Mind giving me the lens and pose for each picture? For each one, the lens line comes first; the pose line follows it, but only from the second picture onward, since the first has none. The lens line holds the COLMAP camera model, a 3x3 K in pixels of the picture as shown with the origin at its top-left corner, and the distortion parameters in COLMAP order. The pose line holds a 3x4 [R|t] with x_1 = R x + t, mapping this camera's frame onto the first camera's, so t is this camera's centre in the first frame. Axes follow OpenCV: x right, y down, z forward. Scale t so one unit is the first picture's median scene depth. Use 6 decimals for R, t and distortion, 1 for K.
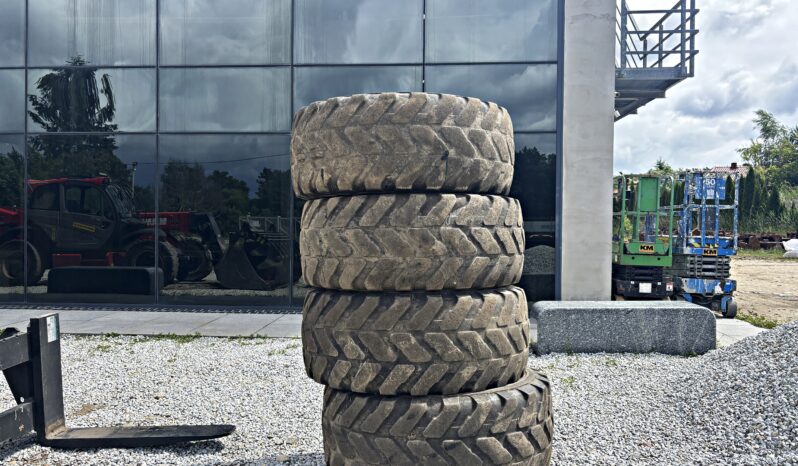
lens RADIAL K [[603.1, 0, 396.2], [0, 603.1, 230.5], [0, 0, 1]] dist [0.049403, -0.054812]
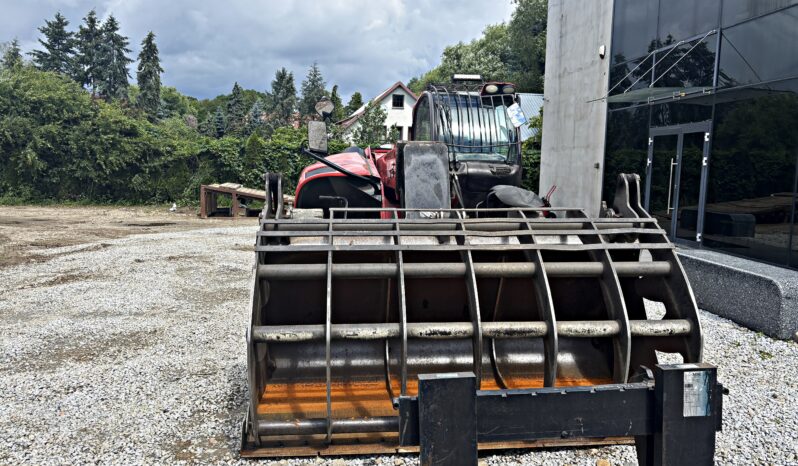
lens RADIAL K [[603.1, 0, 390.2], [0, 603.1, 232.6], [0, 0, 1]] dist [0.049403, -0.054812]
pose [[0.166793, 0.110162, -0.979818, -0.053257], [-0.030069, 0.993845, 0.106621, -0.018539], [0.985533, 0.011679, 0.169079, 0.367726]]
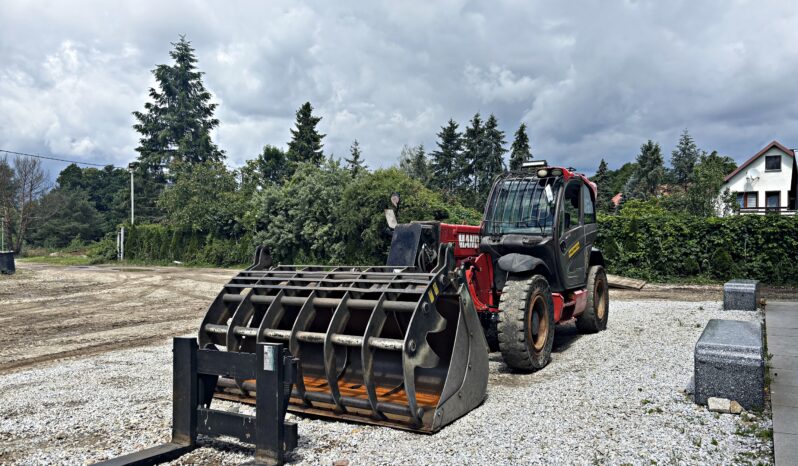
lens RADIAL K [[603.1, 0, 392.4], [0, 603.1, 235.1], [0, 0, 1]] dist [0.049403, -0.054812]
pose [[-0.450278, -0.004049, -0.892879, 0.149715], [-0.008078, 0.999967, -0.000461, -0.028081], [0.892852, 0.007005, -0.450295, 0.951132]]
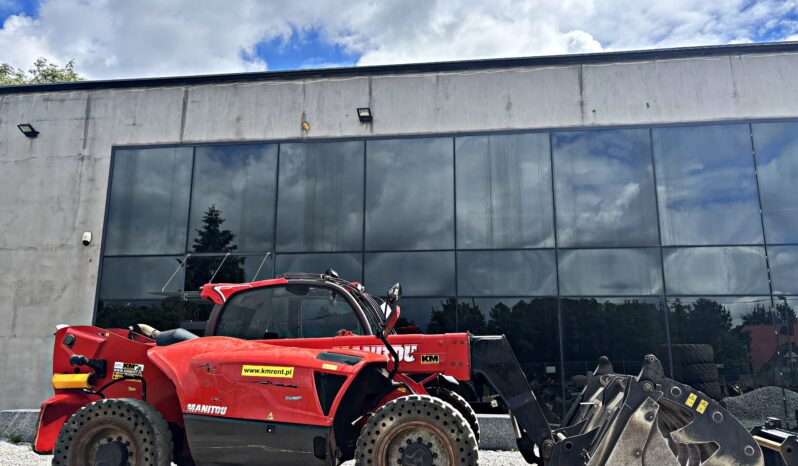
lens RADIAL K [[603.1, 0, 396.8], [0, 603.1, 236.8], [0, 0, 1]] dist [0.049403, -0.054812]
pose [[0.998827, -0.012273, -0.046847, -0.872813], [0.001416, 0.974341, -0.225070, 0.016565], [0.048408, 0.224740, 0.973216, -0.451609]]
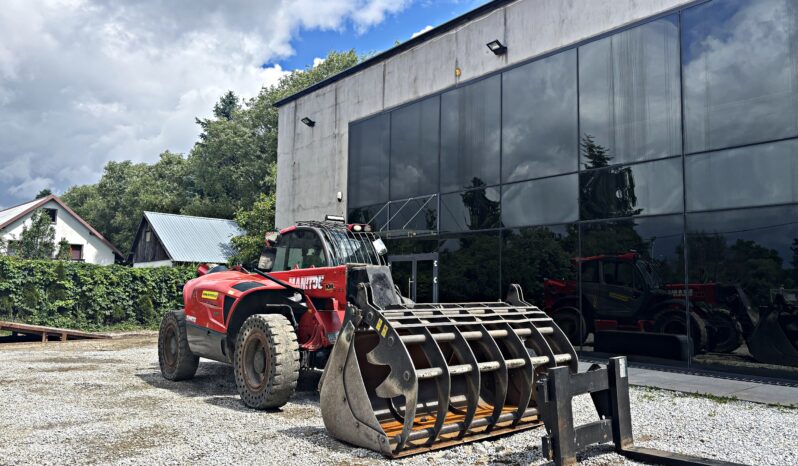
lens RADIAL K [[603.1, 0, 404.8], [0, 603.1, 229.1], [0, 0, 1]] dist [0.049403, -0.054812]
pose [[0.702969, -0.068073, -0.707955, 0.046221], [-0.018618, 0.993307, -0.113998, 0.009209], [0.710977, 0.093318, 0.696996, -0.190634]]
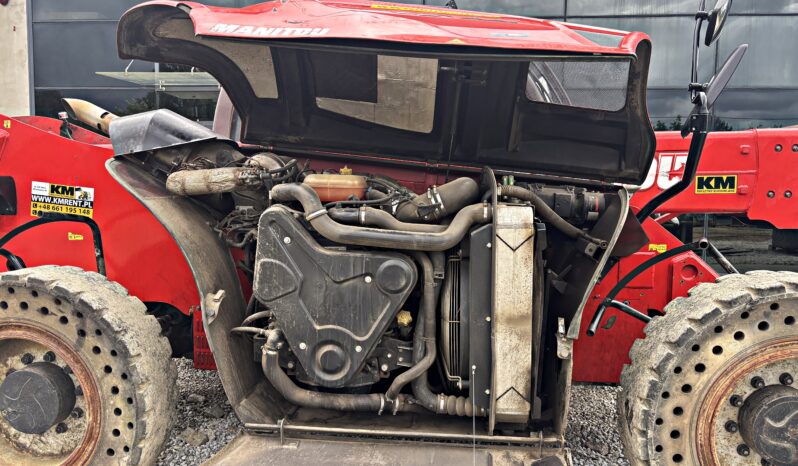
lens RADIAL K [[603.1, 0, 403.8], [0, 603.1, 238.2], [0, 0, 1]] dist [0.049403, -0.054812]
pose [[0.999960, 0.006540, -0.006106, -1.090492], [-0.006062, 0.997138, 0.075356, -0.002258], [0.006581, -0.075316, 0.997138, 0.068520]]
